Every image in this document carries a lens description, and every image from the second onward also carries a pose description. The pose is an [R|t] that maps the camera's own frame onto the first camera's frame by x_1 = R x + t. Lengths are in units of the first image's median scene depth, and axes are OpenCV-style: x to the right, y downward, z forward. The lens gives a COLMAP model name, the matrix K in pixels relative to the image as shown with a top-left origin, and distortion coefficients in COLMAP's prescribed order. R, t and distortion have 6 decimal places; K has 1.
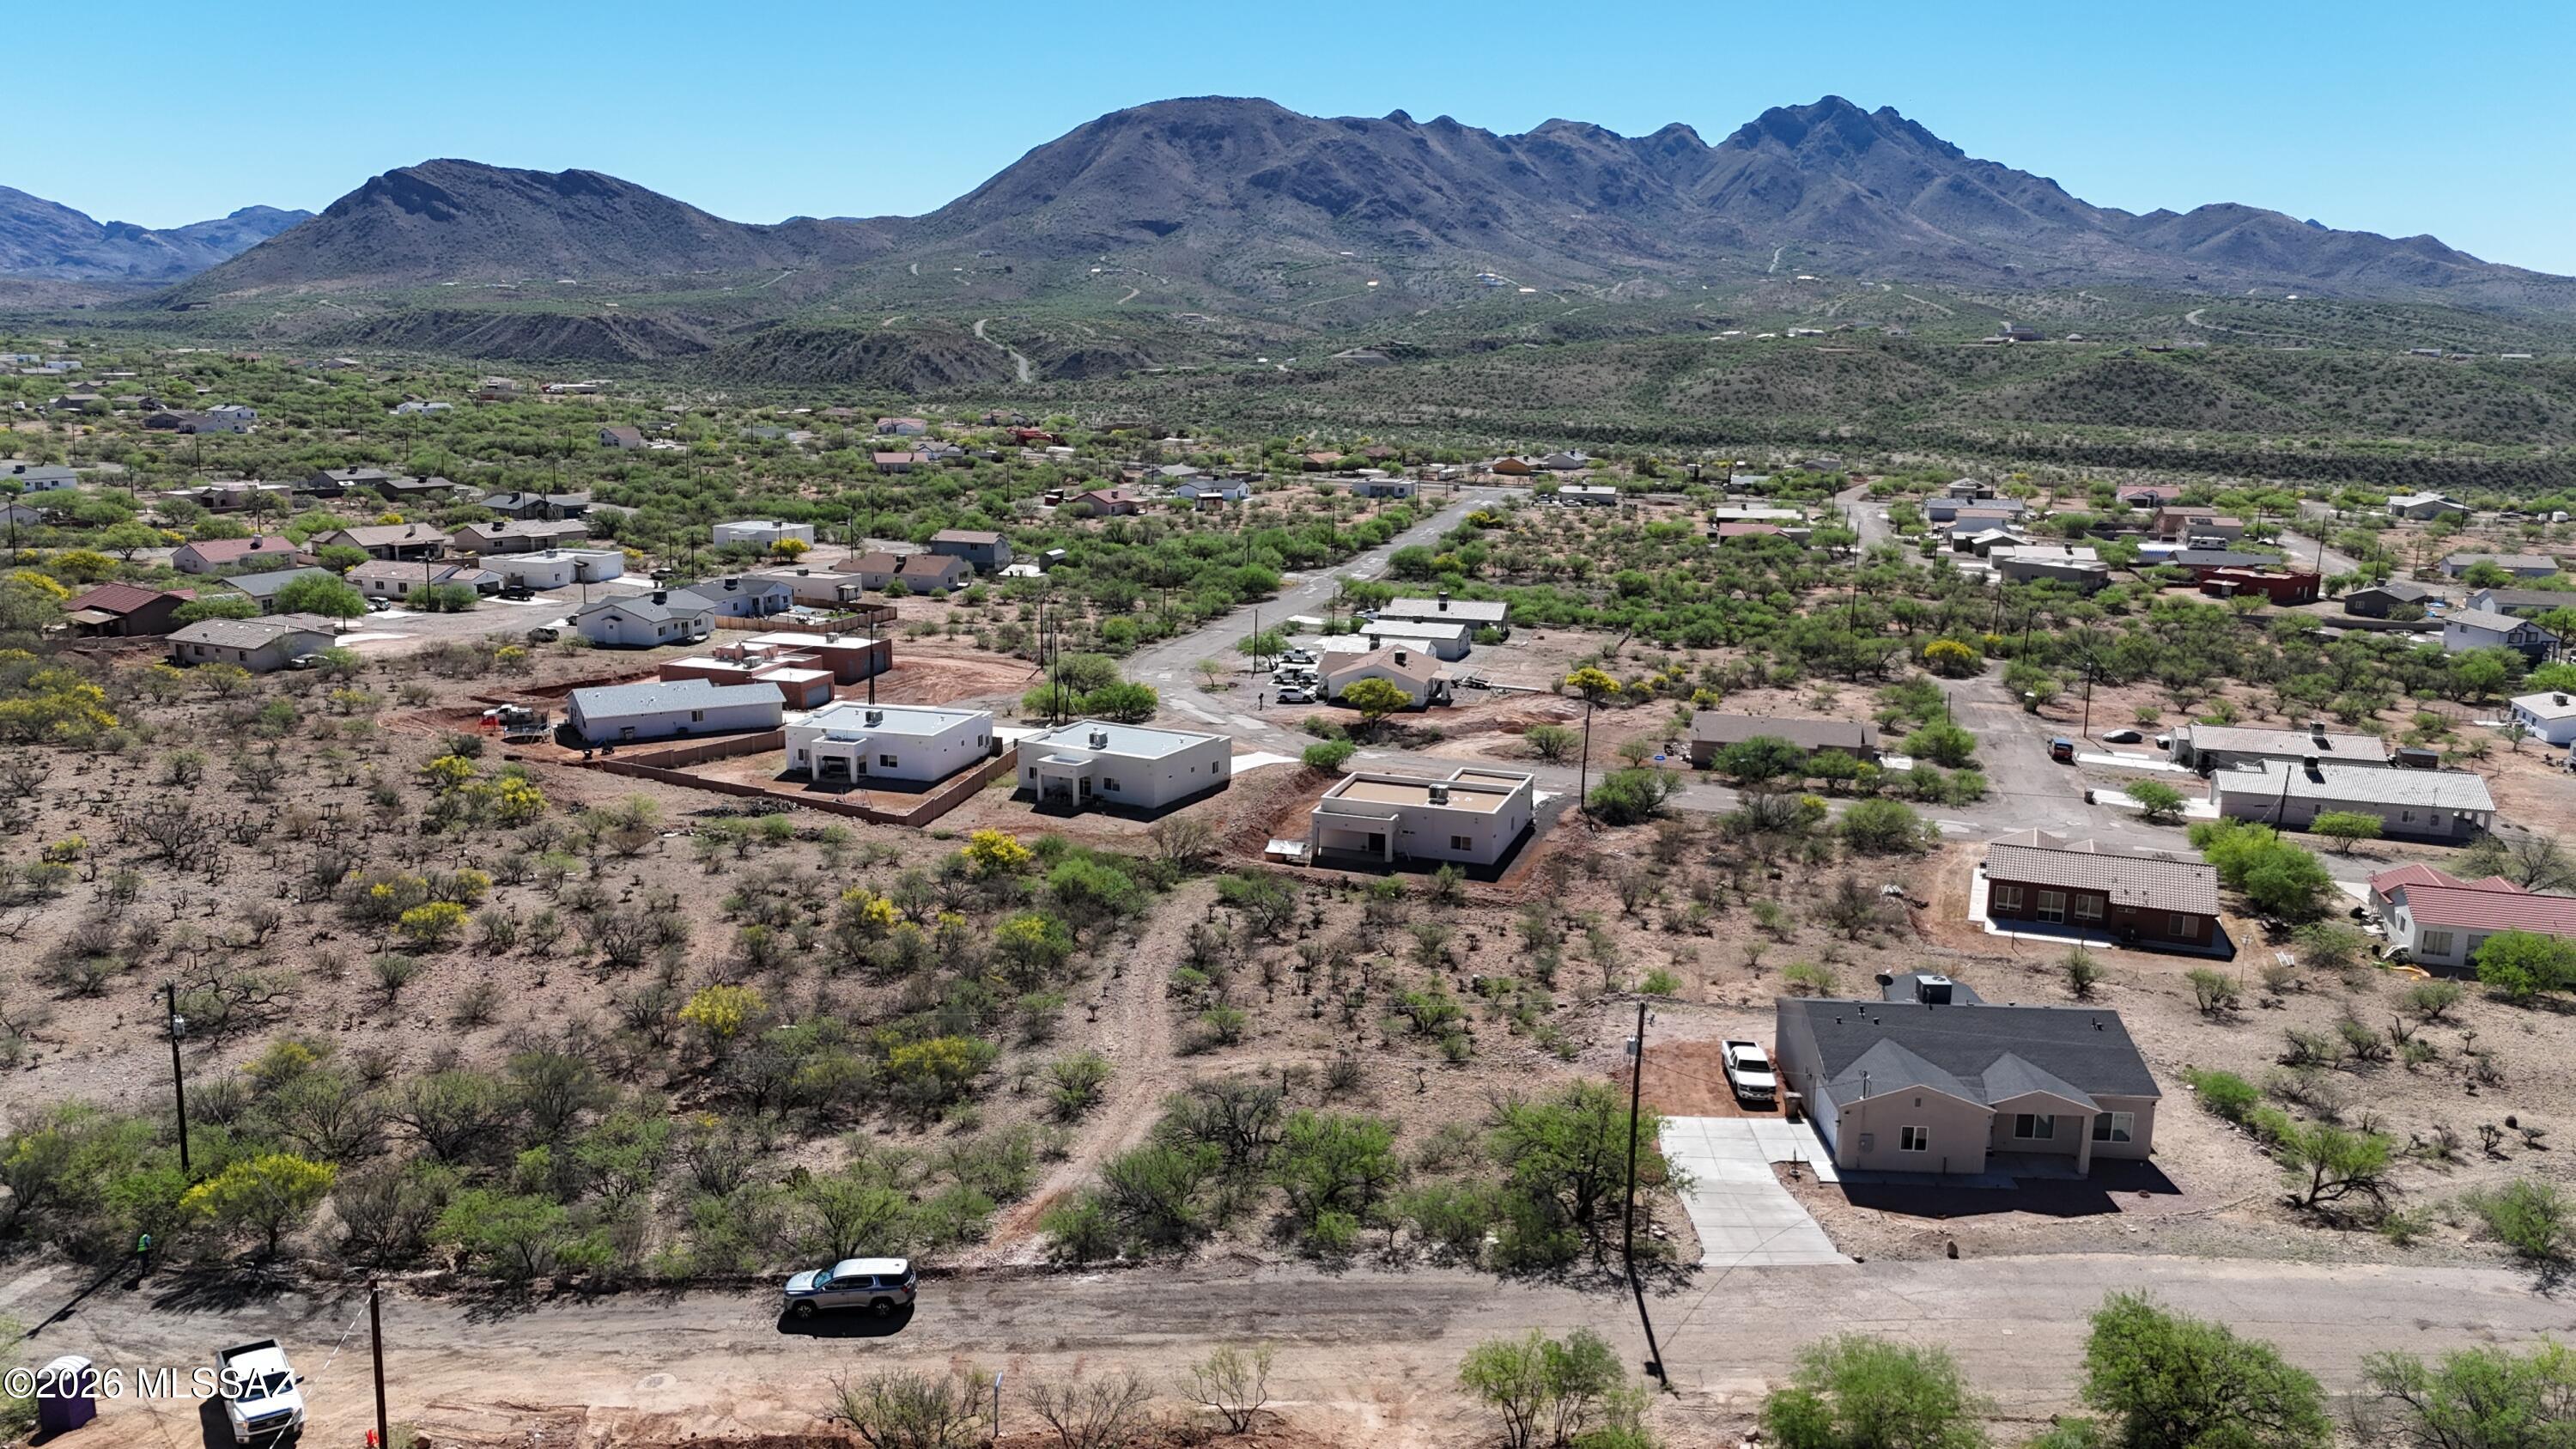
lens RADIAL K [[1874.8, 0, 1288.1], [0, 1874.8, 735.7], [0, 0, 1]] dist [0.075671, -0.075307]
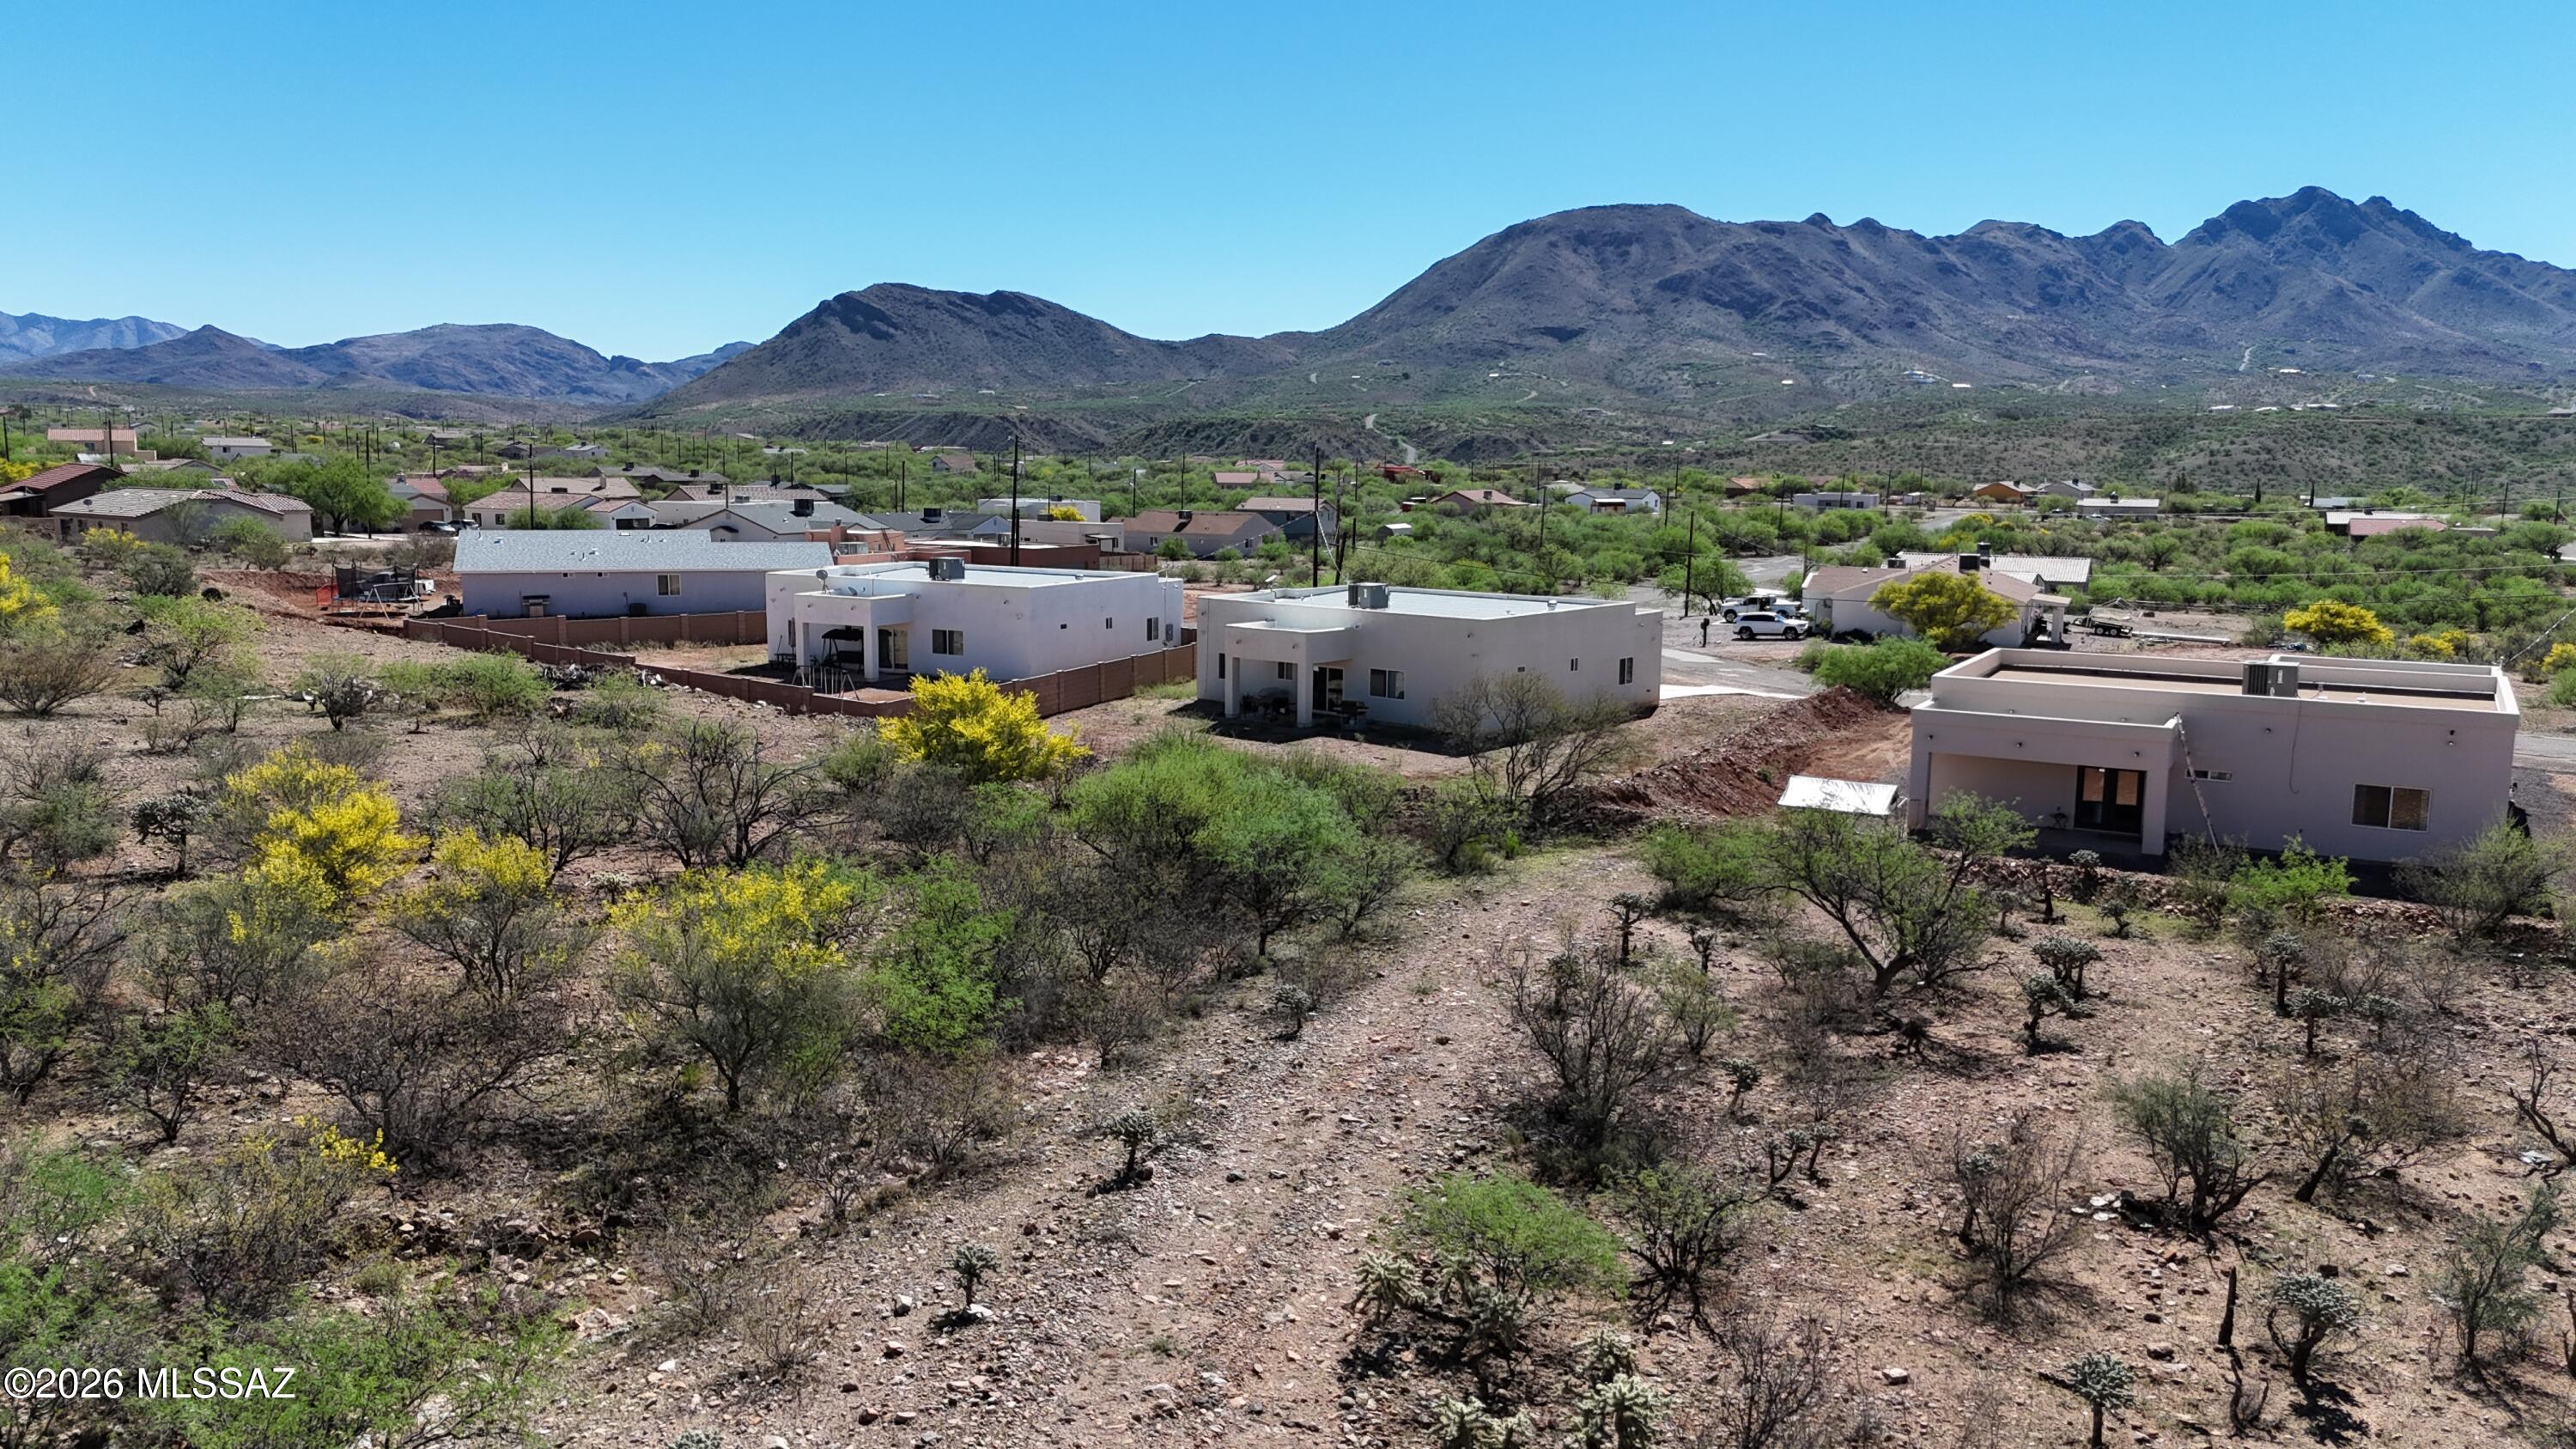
lens RADIAL K [[1887.6, 0, 1288.0], [0, 1887.6, 724.5], [0, 0, 1]] dist [0.054469, -0.040647]
pose [[0.978607, 0.026890, -0.203976, -0.010485], [-0.041017, 0.997019, -0.065353, 0.025953], [0.201611, 0.072321, 0.976792, 0.223348]]
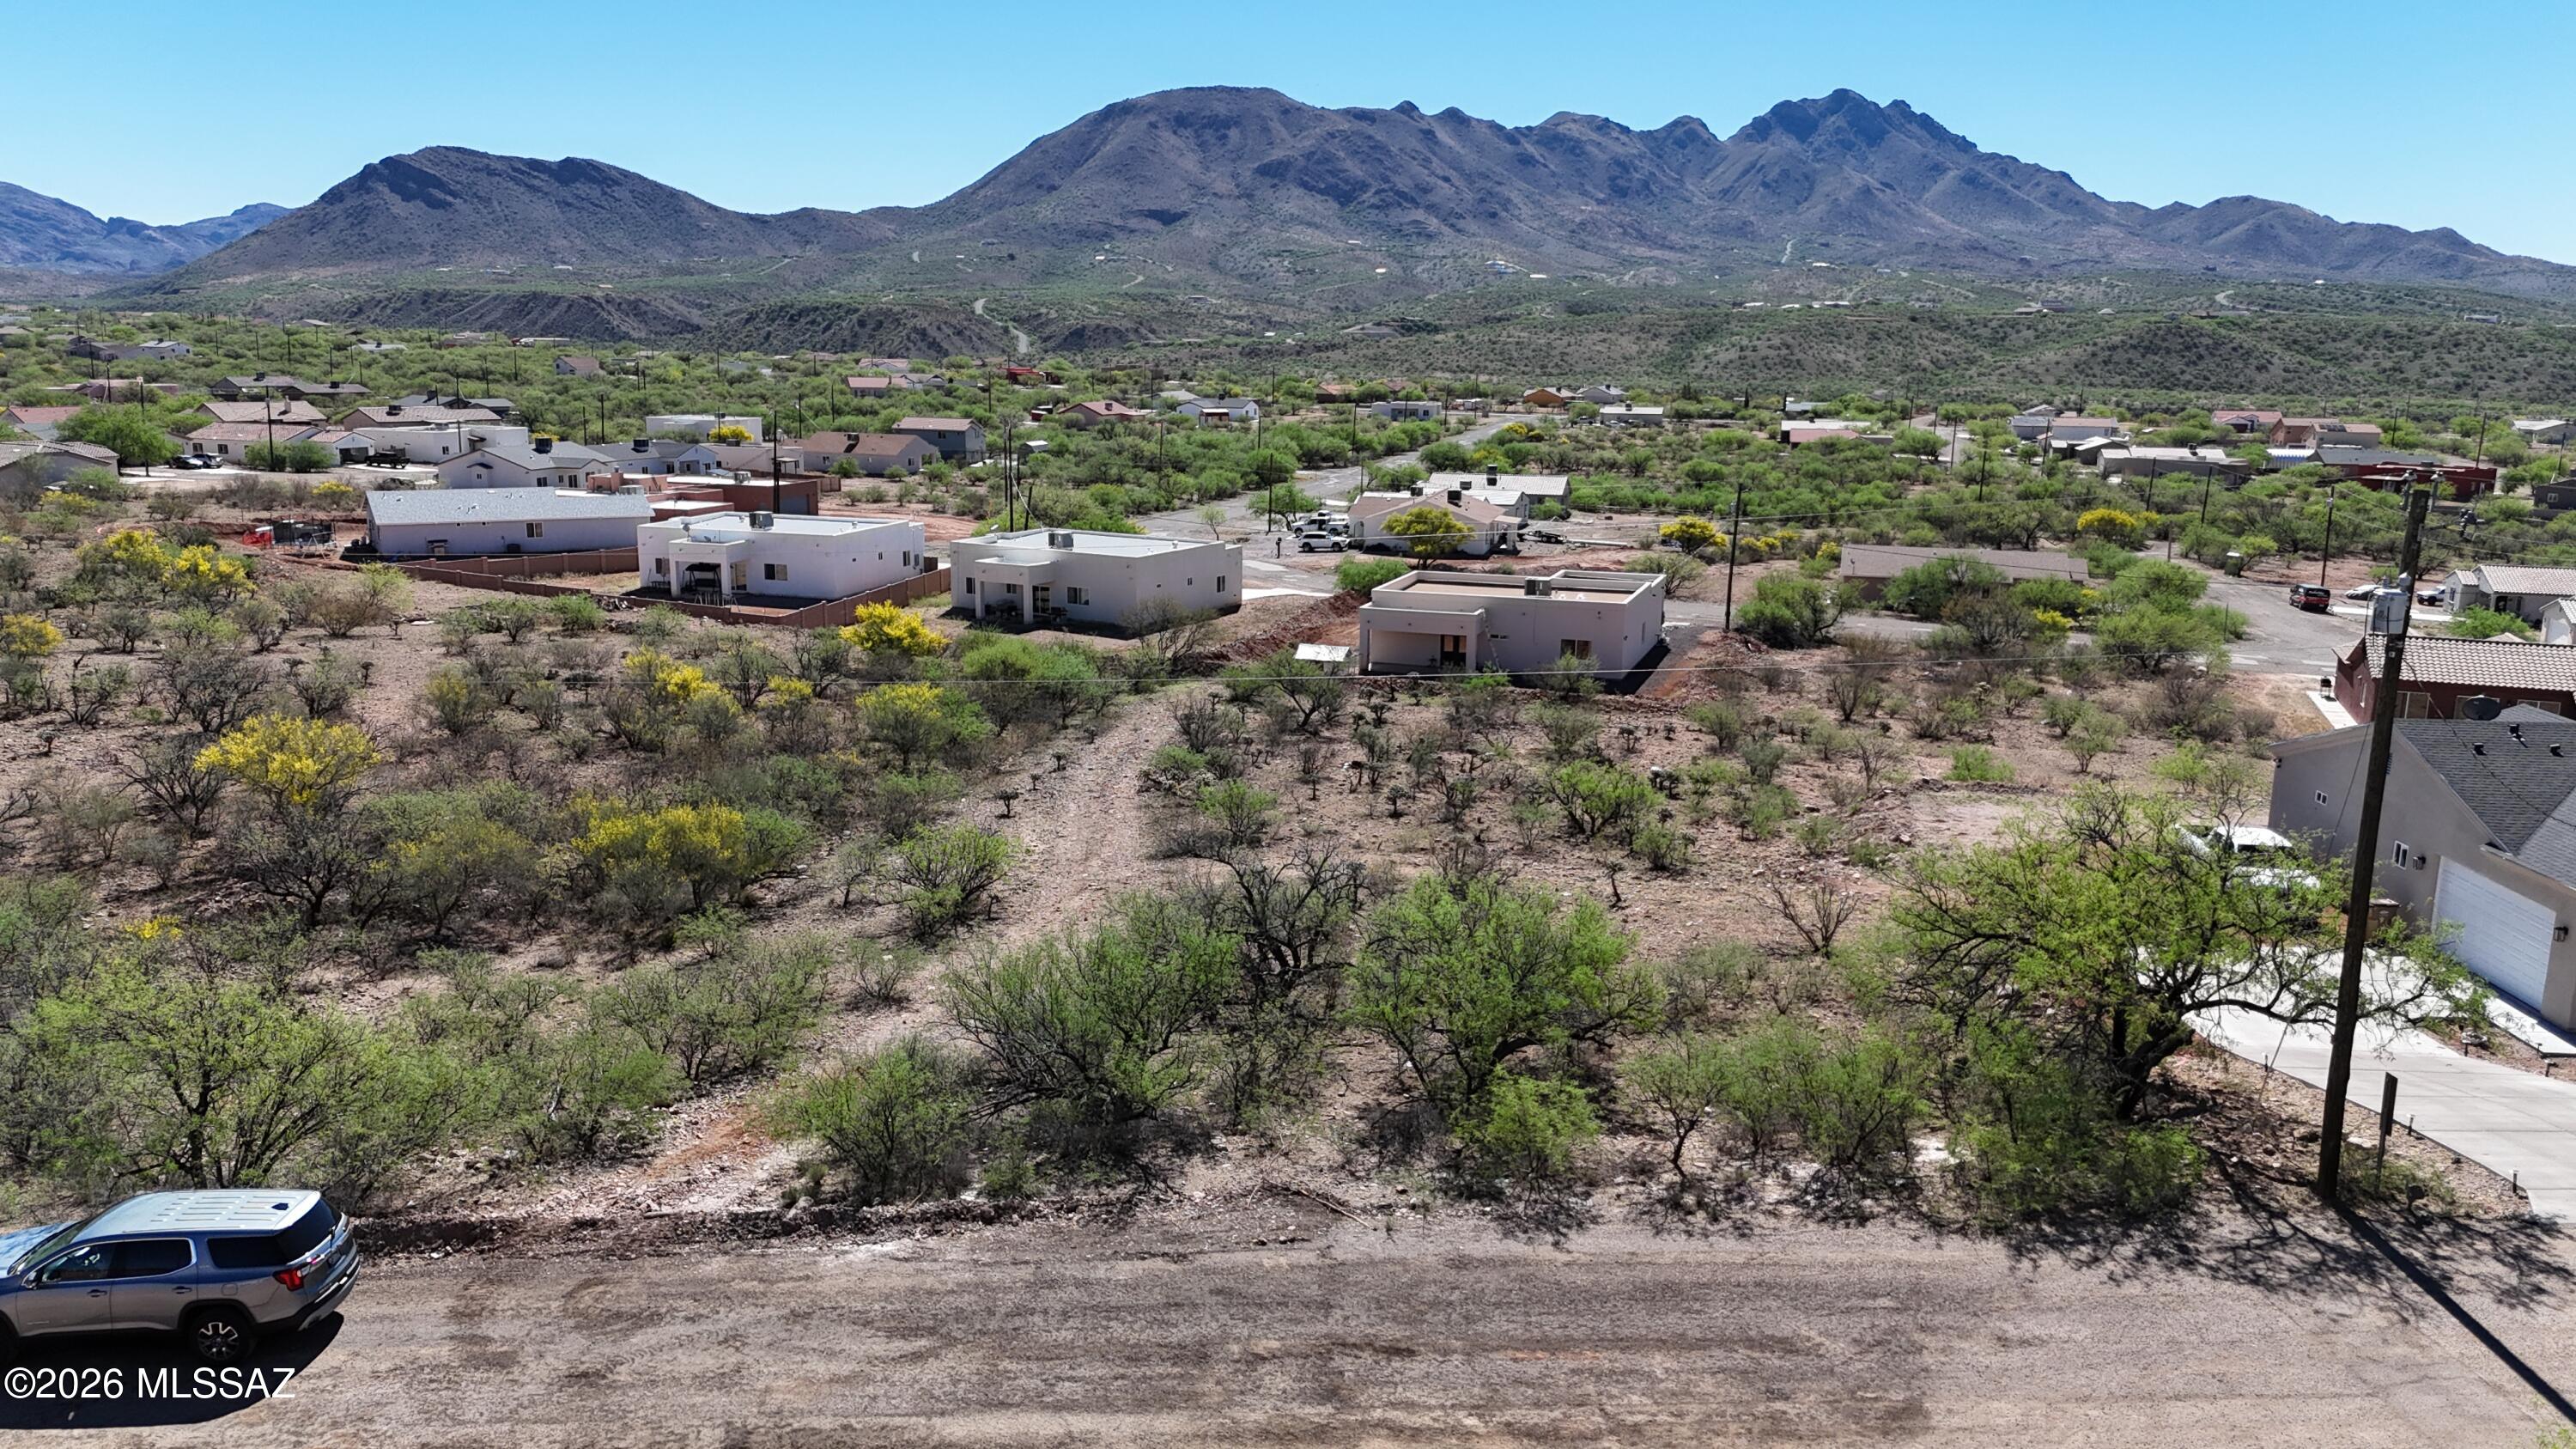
lens RADIAL K [[1874.8, 0, 1288.1], [0, 1874.8, 735.7], [0, 0, 1]] dist [0.075671, -0.075307]
pose [[0.999995, 0.001147, -0.002782, -0.004254], [-0.001151, 0.999998, -0.001409, 0.032146], [0.002780, 0.001412, 0.999995, 0.108090]]
